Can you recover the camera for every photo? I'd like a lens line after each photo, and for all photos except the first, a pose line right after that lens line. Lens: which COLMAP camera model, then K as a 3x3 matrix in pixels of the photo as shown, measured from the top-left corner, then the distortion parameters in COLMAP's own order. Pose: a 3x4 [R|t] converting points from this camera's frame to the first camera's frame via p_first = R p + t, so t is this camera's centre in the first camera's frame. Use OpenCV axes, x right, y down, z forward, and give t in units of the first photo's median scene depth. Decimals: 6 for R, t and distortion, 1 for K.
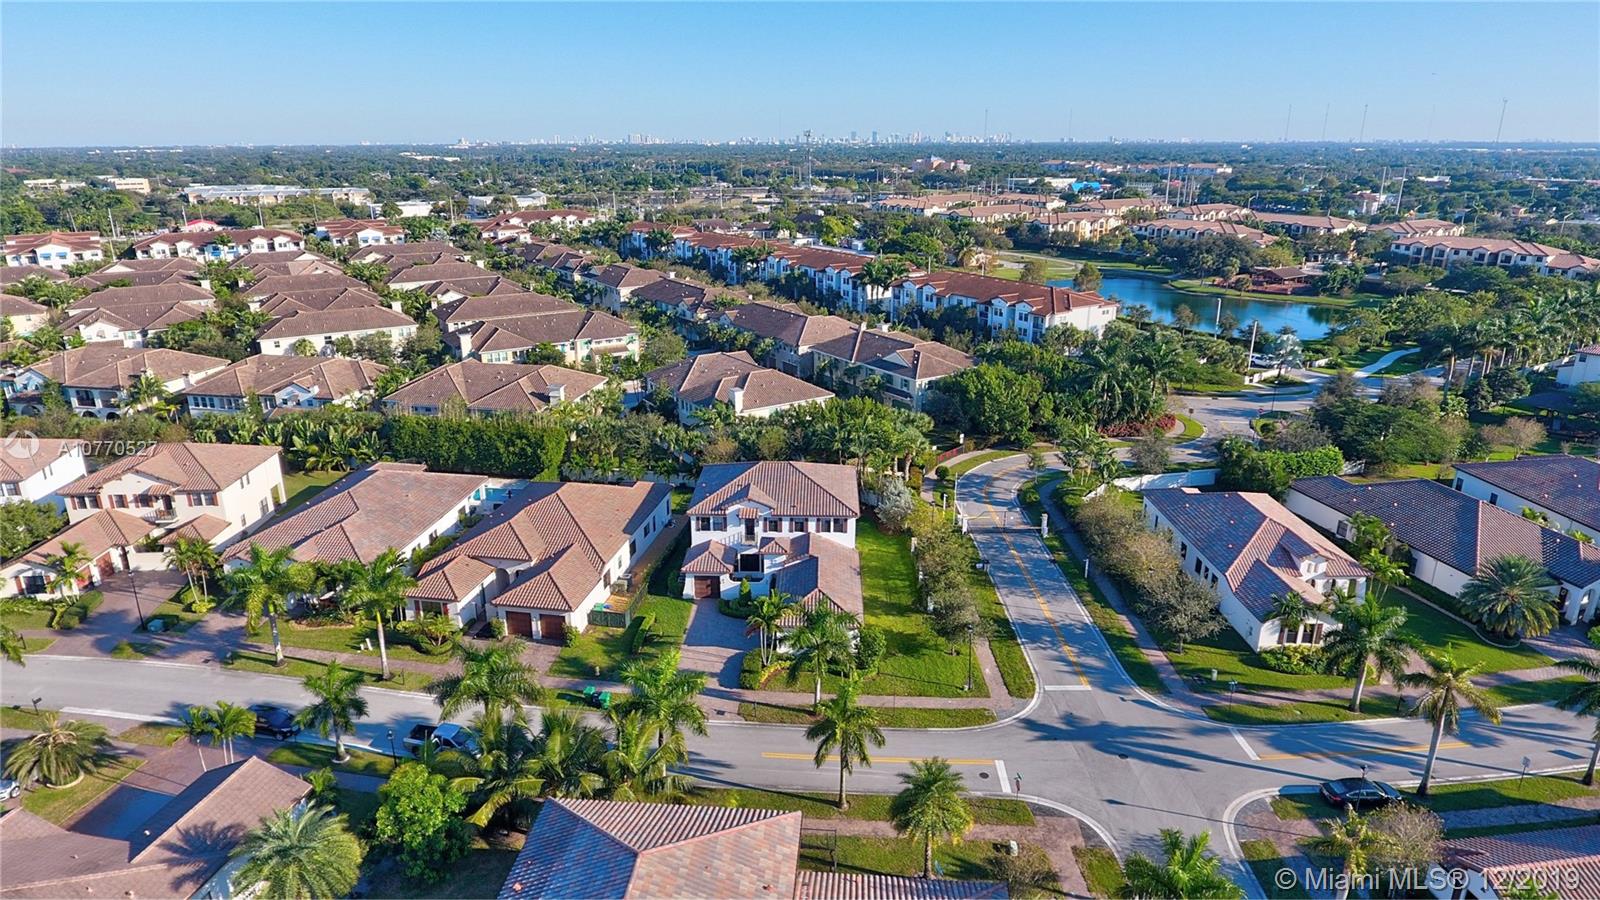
lens RADIAL K [[939.8, 0, 789.3], [0, 939.8, 450.2], [0, 0, 1]] dist [-0.004272, -0.000815]
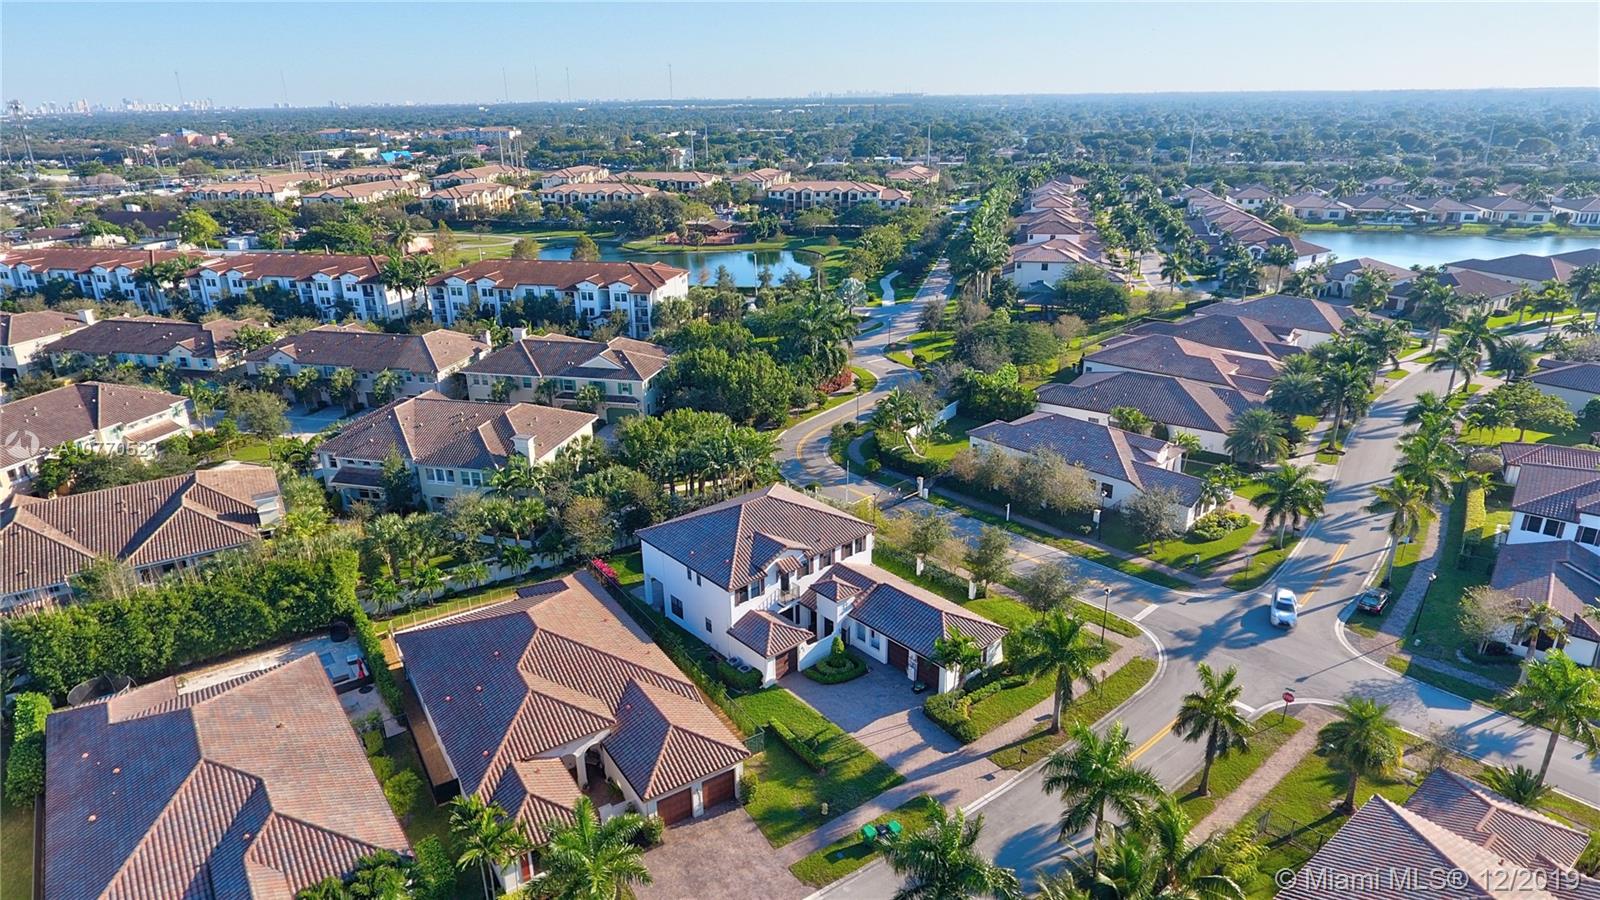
lens RADIAL K [[939.8, 0, 789.3], [0, 939.8, 450.2], [0, 0, 1]] dist [-0.004272, -0.000815]
pose [[0.731523, -0.250346, 0.634194, -0.551990], [0.228044, 0.966419, 0.118449, -0.132858], [-0.642550, 0.057975, 0.764047, 0.336622]]
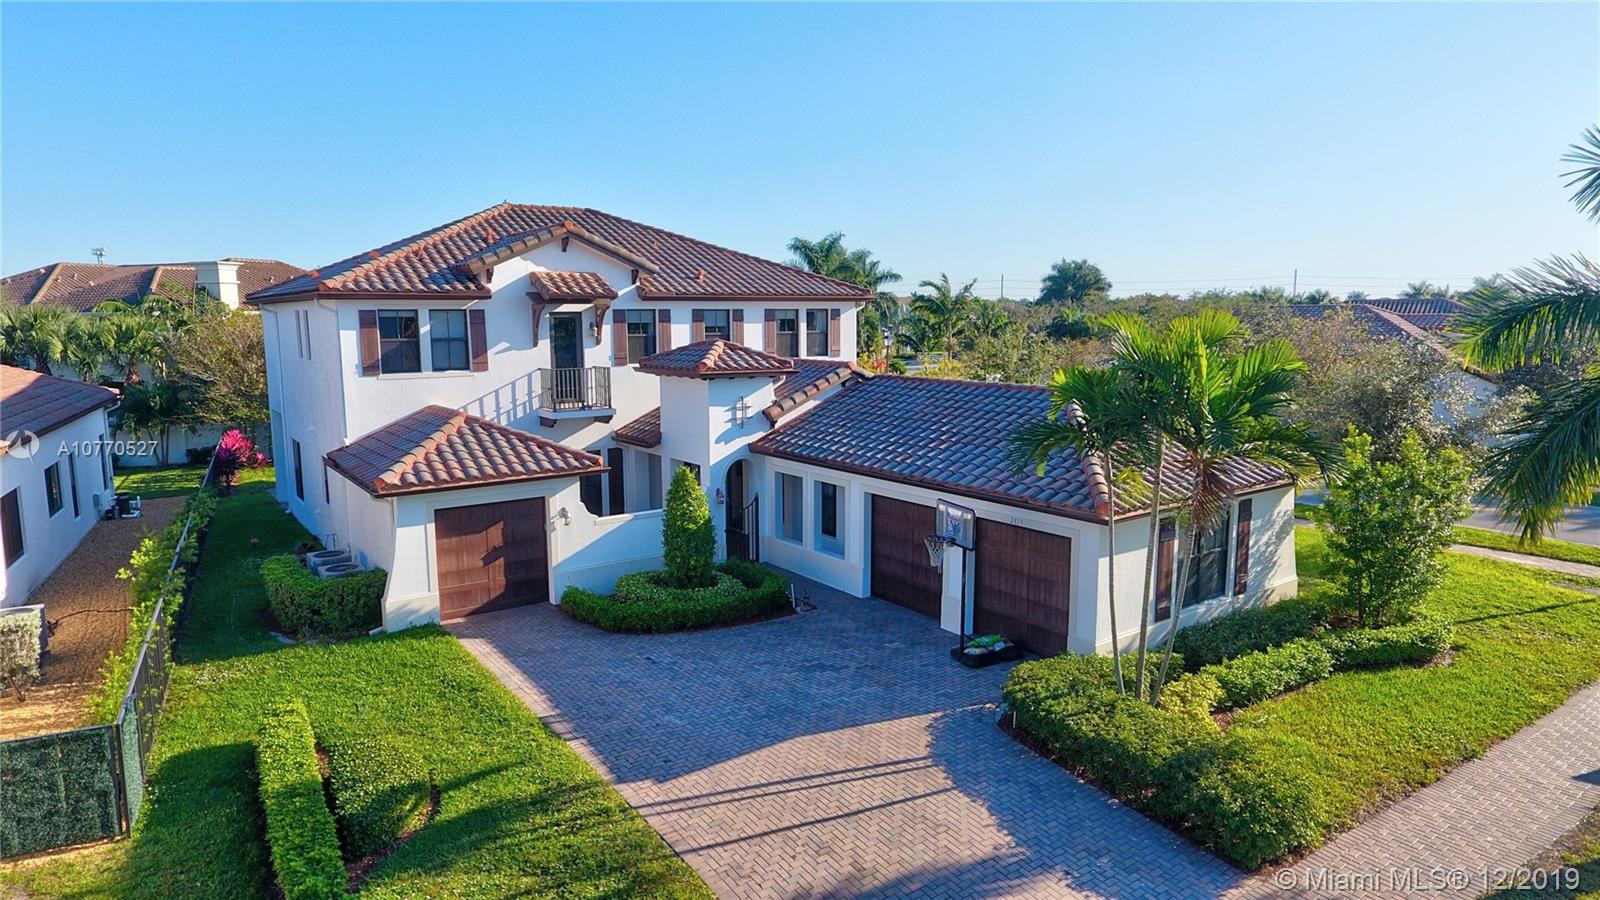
lens RADIAL K [[939.8, 0, 789.3], [0, 939.8, 450.2], [0, 0, 1]] dist [-0.004272, -0.000815]
pose [[0.783565, -0.092255, 0.614422, -0.164161], [0.197220, 0.974703, -0.105161, 0.153555], [-0.589178, 0.203576, 0.781938, 0.749171]]
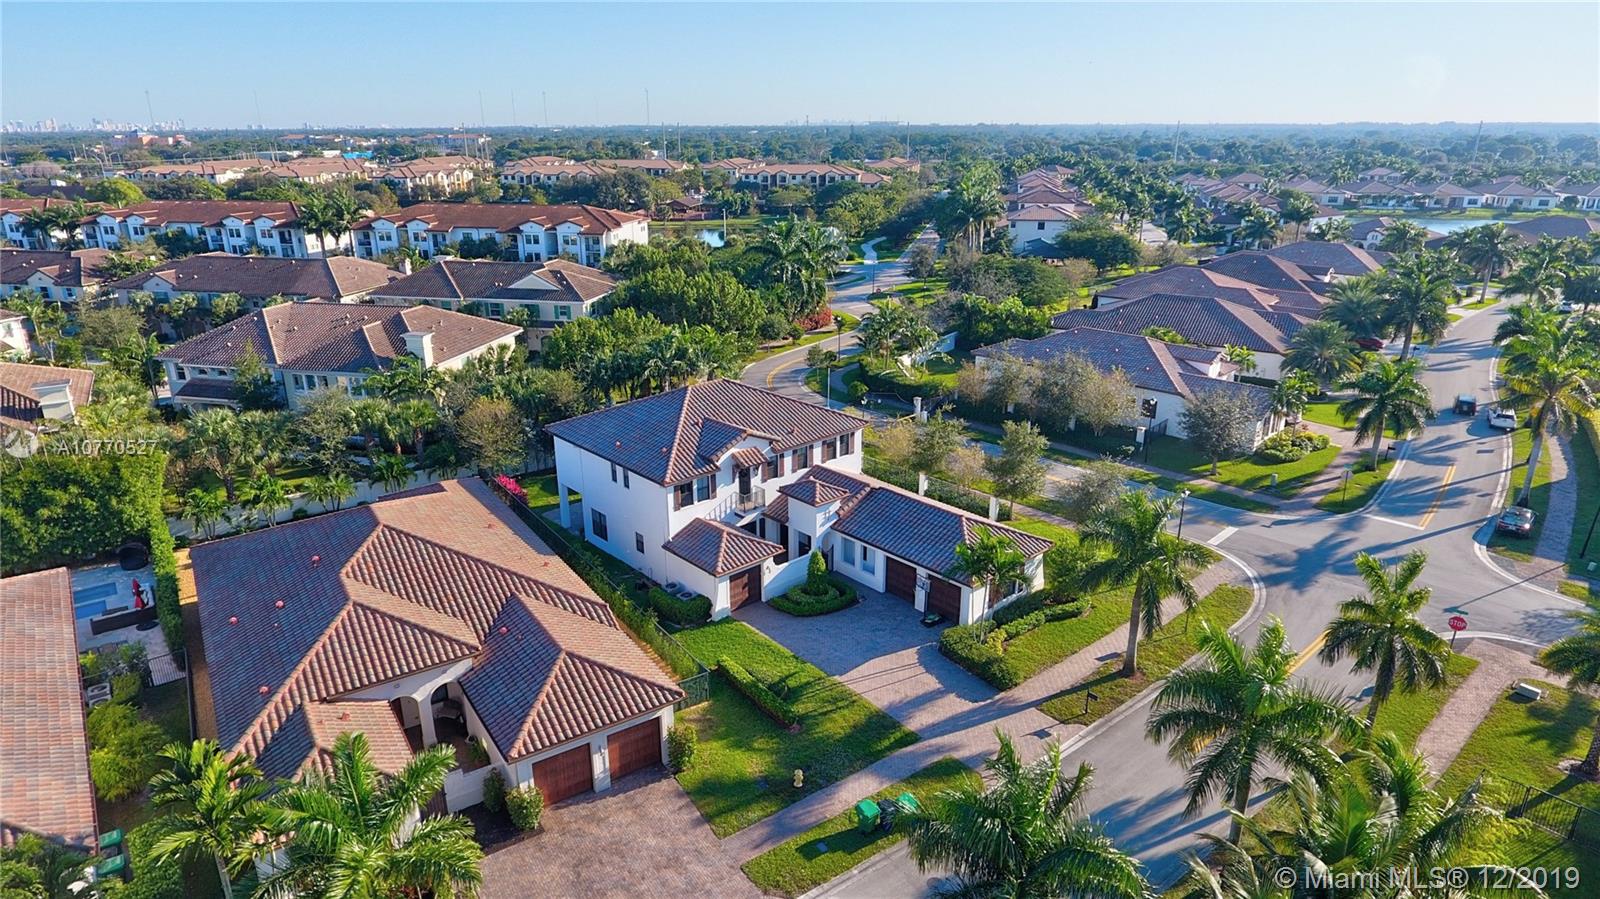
lens RADIAL K [[939.8, 0, 789.3], [0, 939.8, 449.7], [0, 0, 1]] dist [-0.004272, -0.000815]
pose [[0.715644, -0.229833, 0.659568, -0.428823], [0.222627, 0.970117, 0.096492, 0.007899], [-0.662035, 0.077784, 0.745426, 0.511918]]
